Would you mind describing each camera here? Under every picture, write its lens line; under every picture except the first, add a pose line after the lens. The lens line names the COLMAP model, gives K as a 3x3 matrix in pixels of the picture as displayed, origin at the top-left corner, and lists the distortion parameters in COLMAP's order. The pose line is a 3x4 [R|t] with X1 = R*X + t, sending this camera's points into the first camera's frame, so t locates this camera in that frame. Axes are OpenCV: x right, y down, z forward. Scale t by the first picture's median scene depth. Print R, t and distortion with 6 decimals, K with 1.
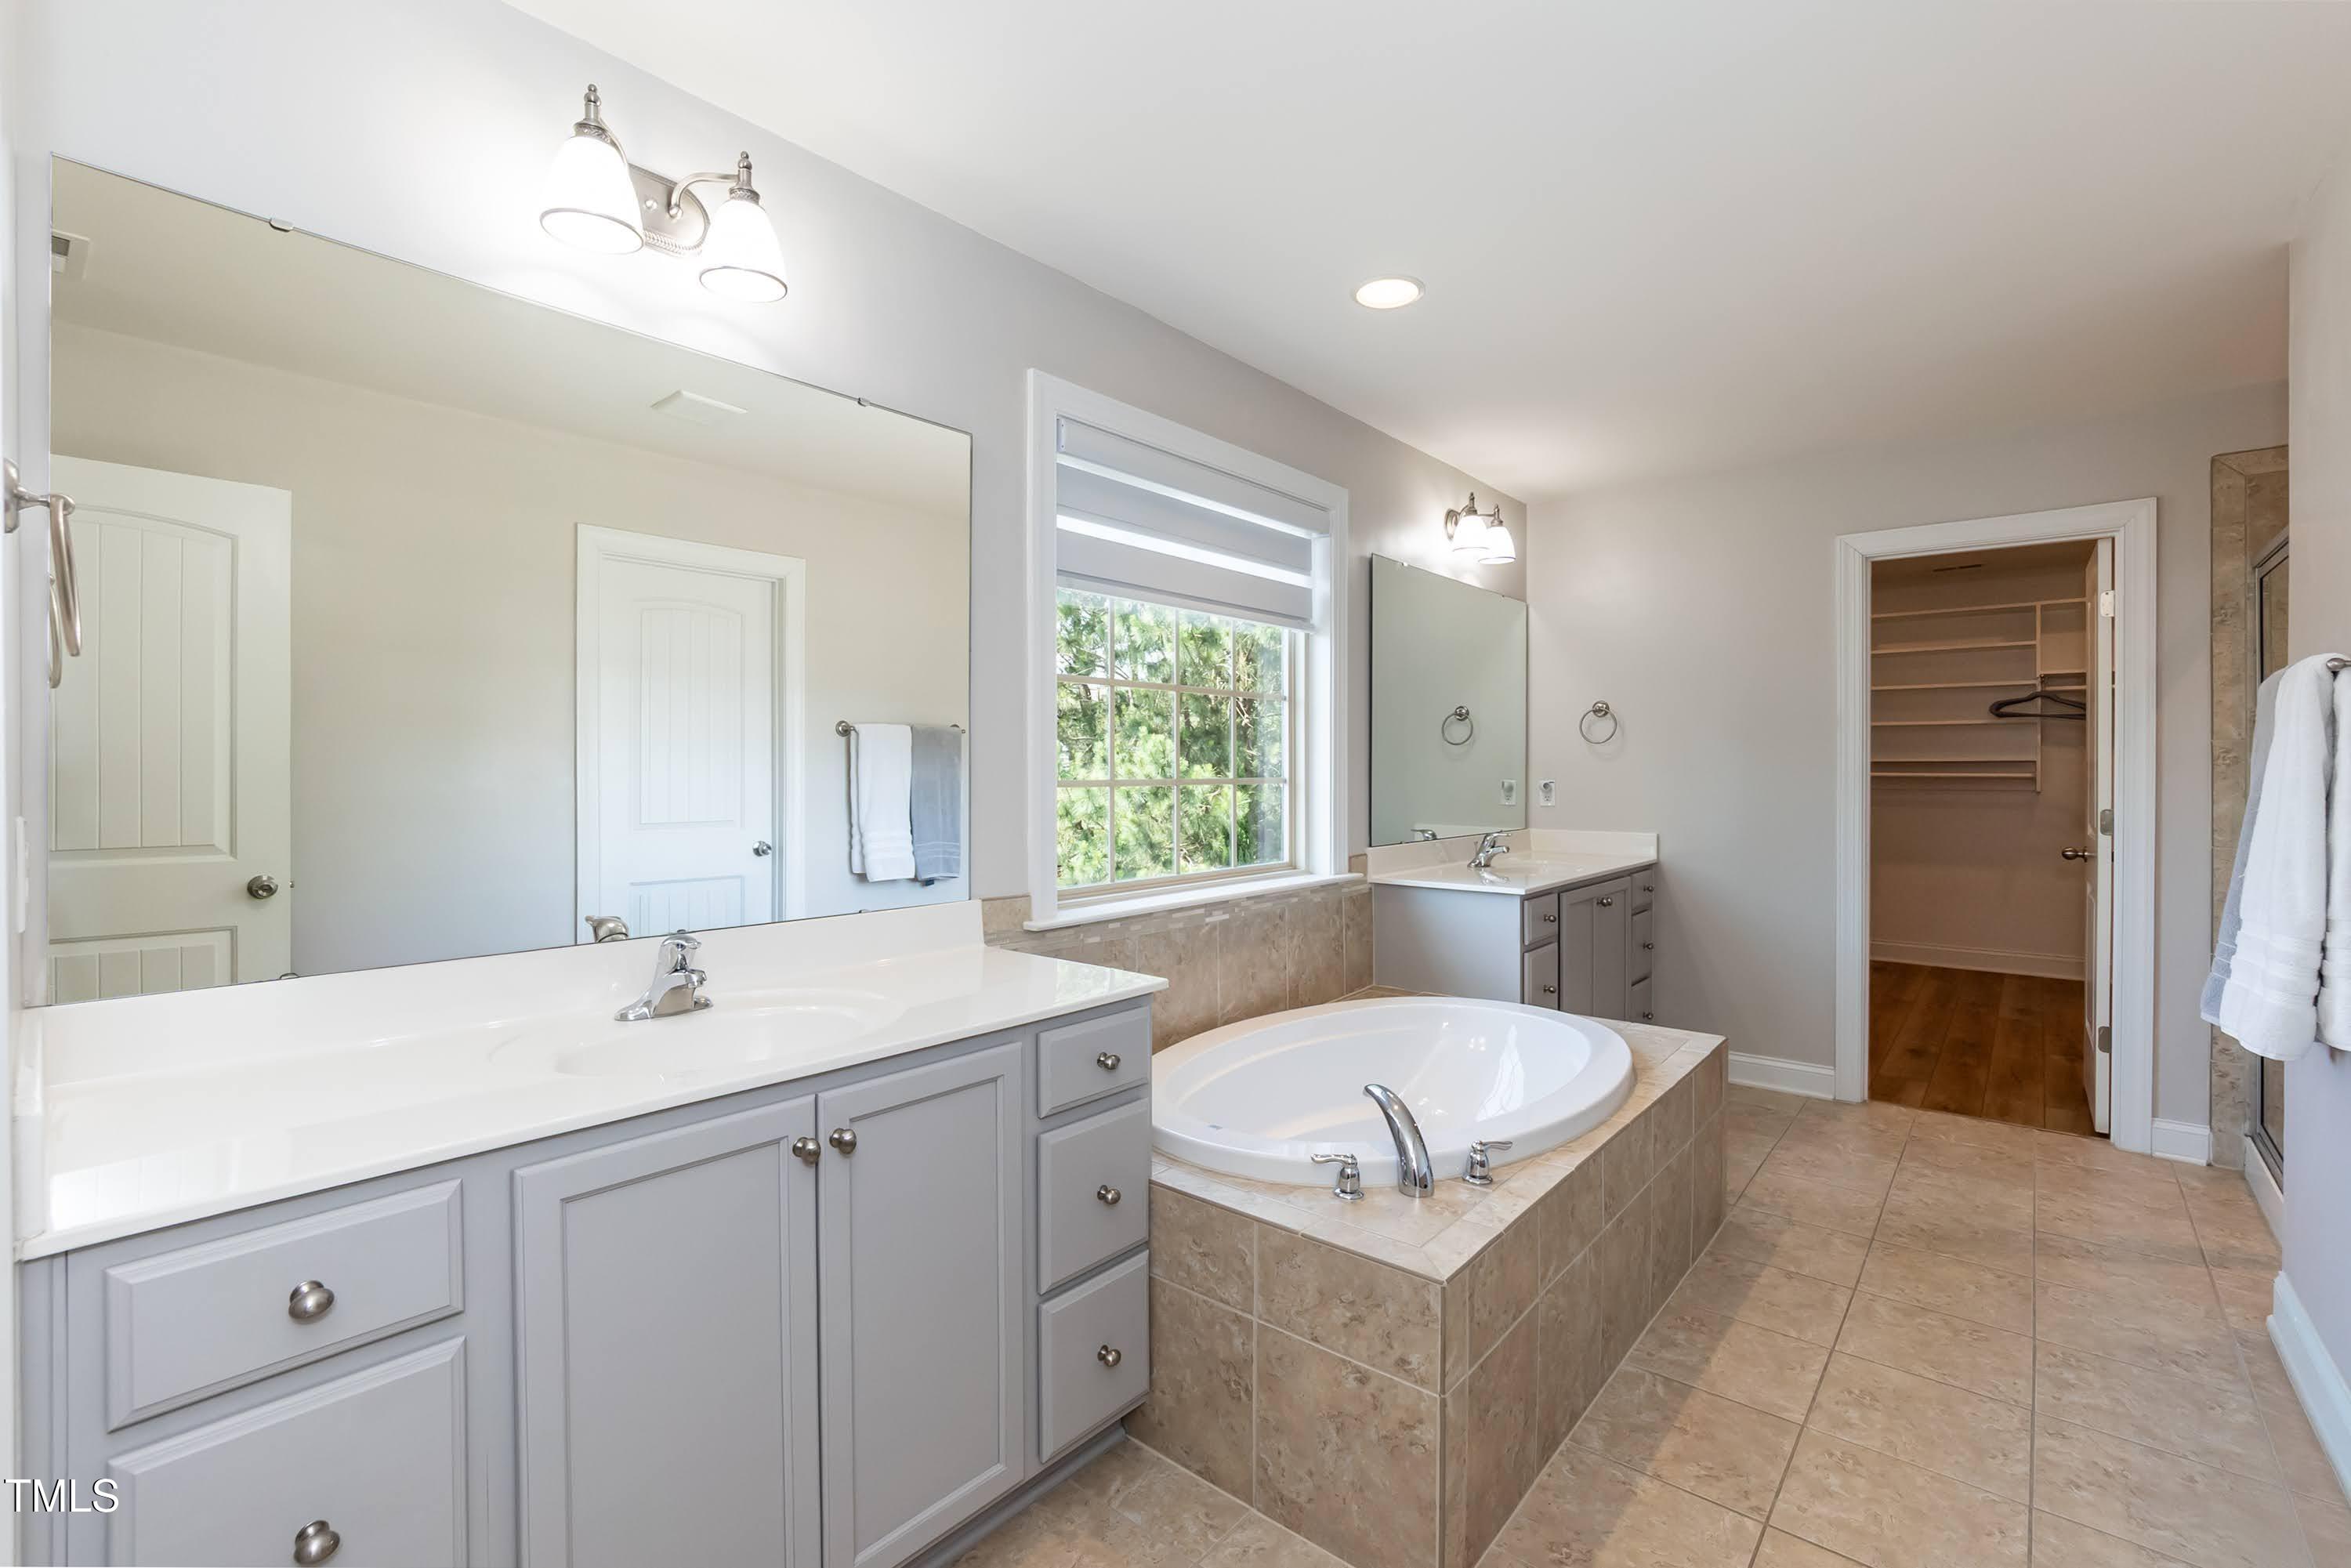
lens RADIAL K [[1039.2, 0, 1175.5], [0, 1039.2, 784.0], [0, 0, 1]] dist [-0.001948, -0.000007]
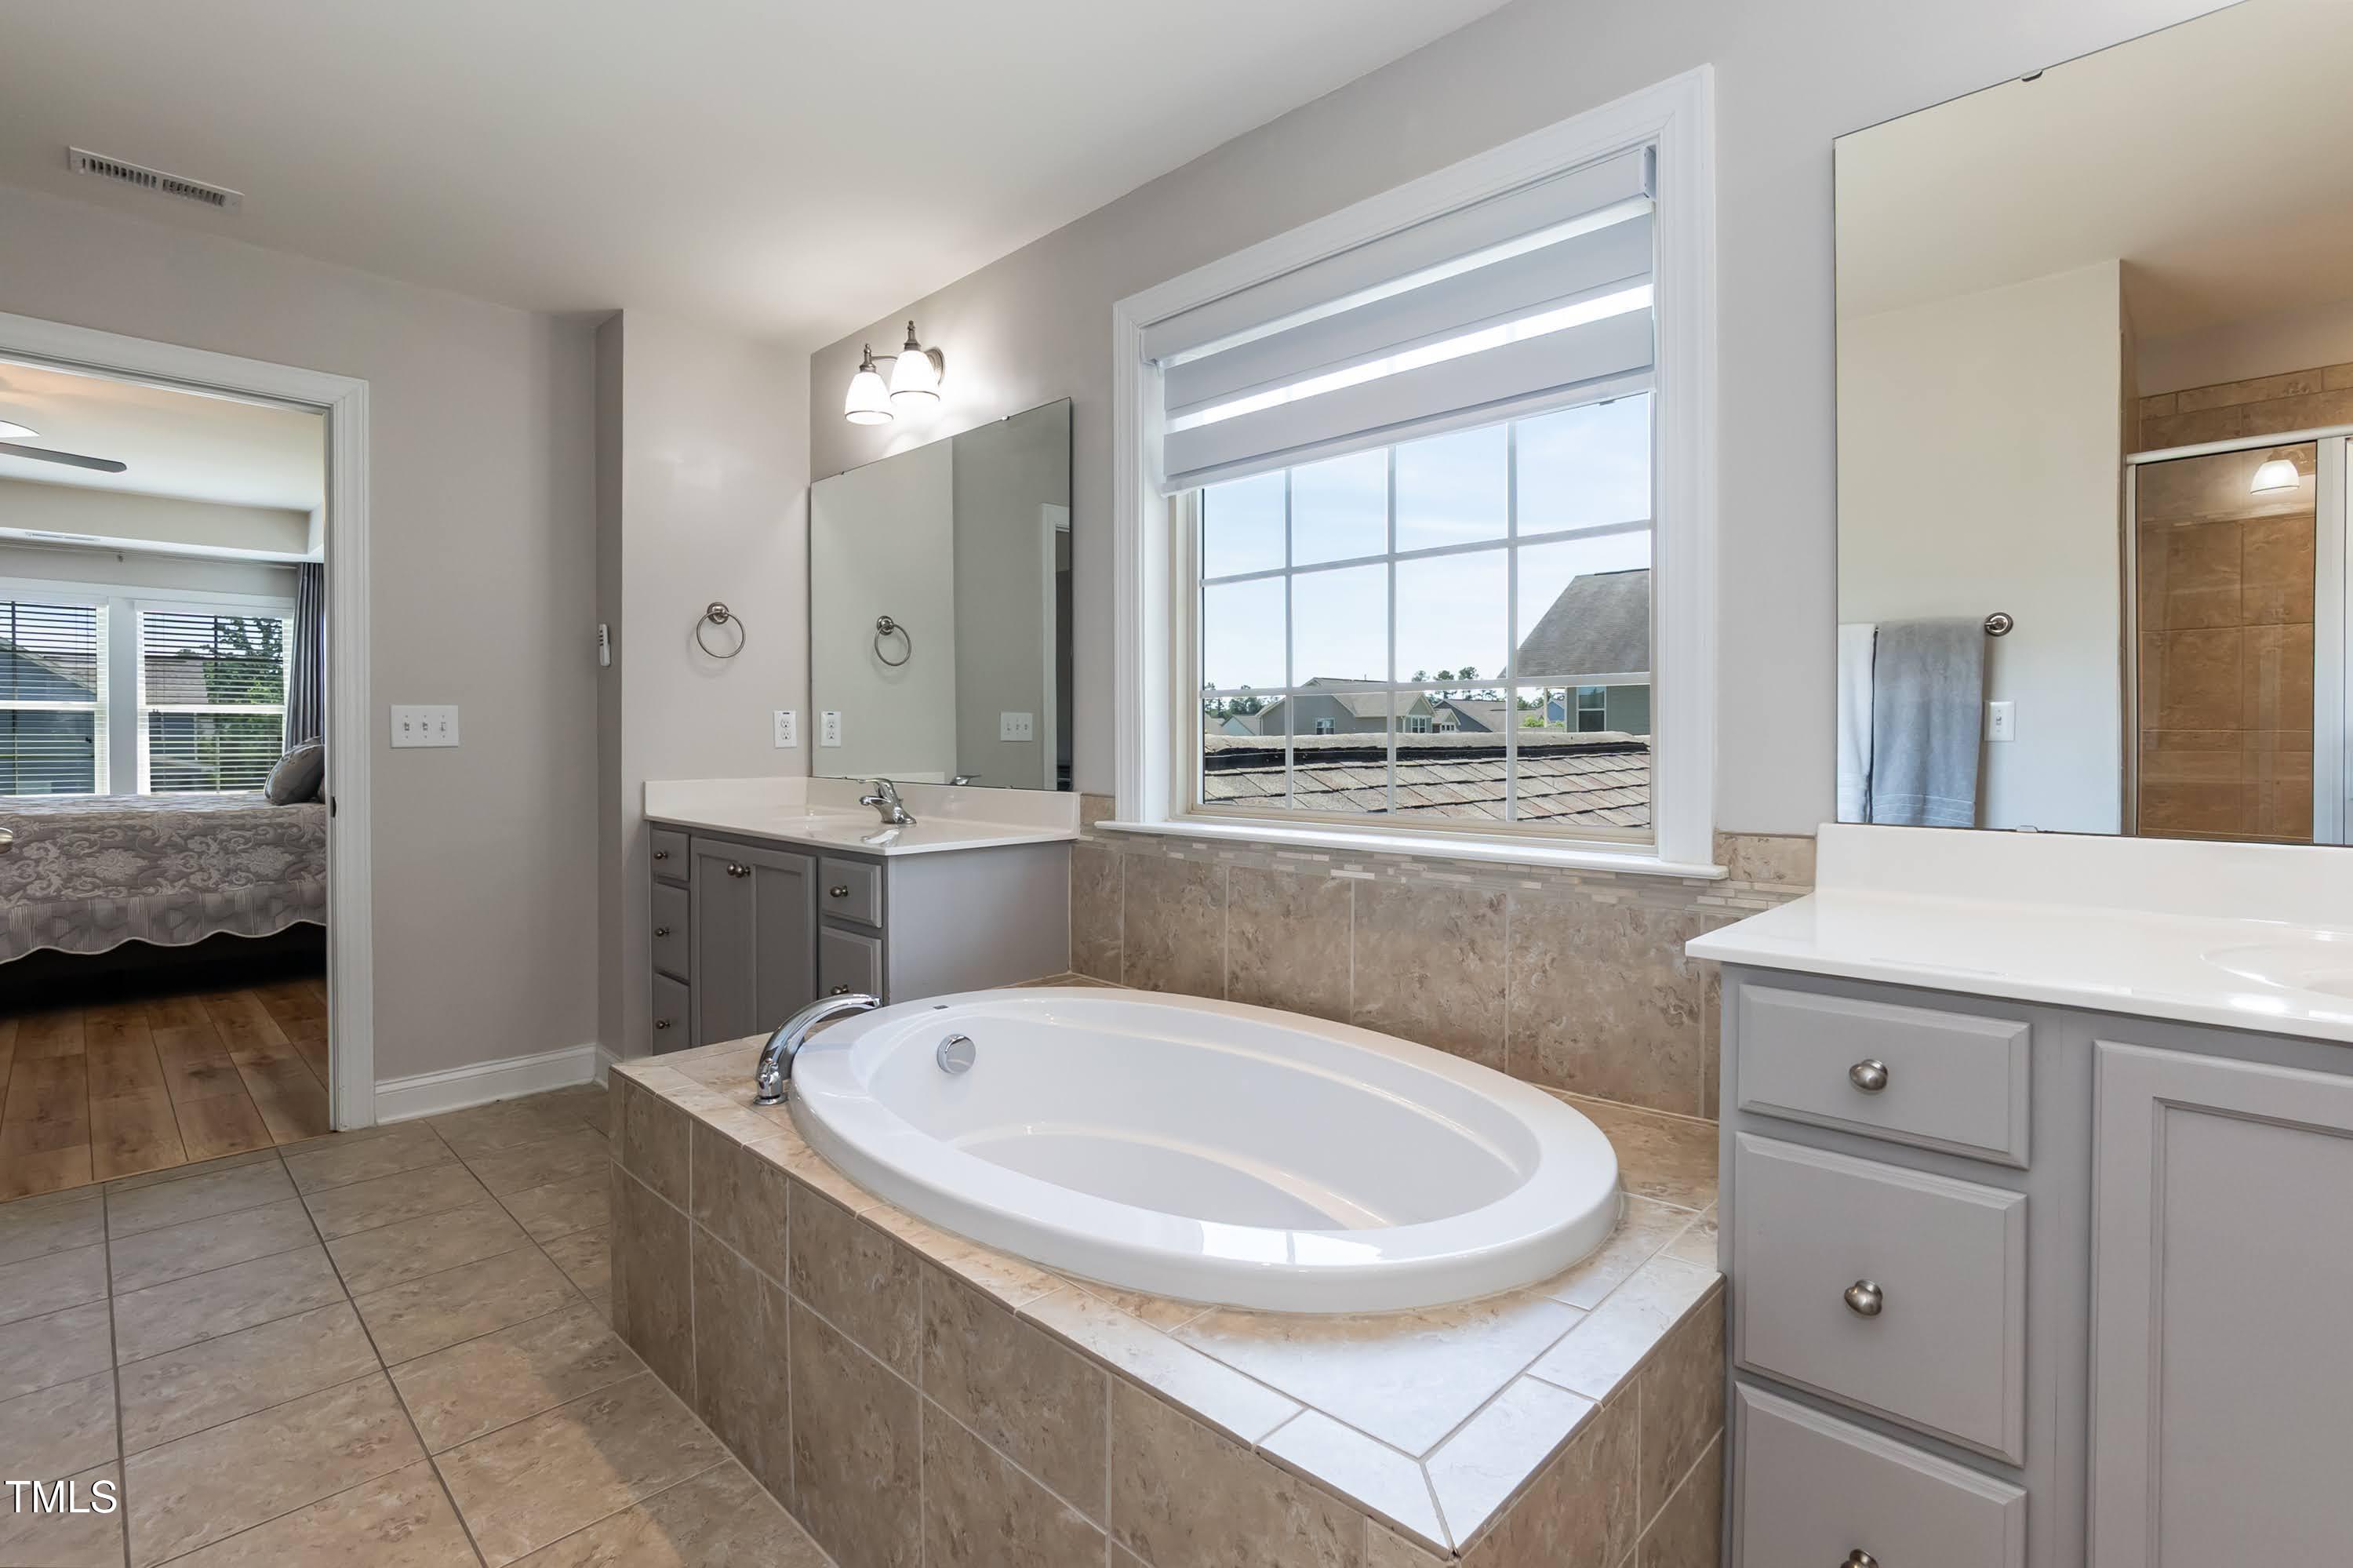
lens RADIAL K [[1077.2, 0, 1176.5], [0, 1077.2, 784.0], [0, 0, 1]] dist [-0.000377, -0.000154]
pose [[-0.072638, 0.039063, -0.996593, 0.821977], [-0.016192, 0.999055, 0.040339, 0.040810], [0.997227, 0.019067, -0.071937, 0.974383]]
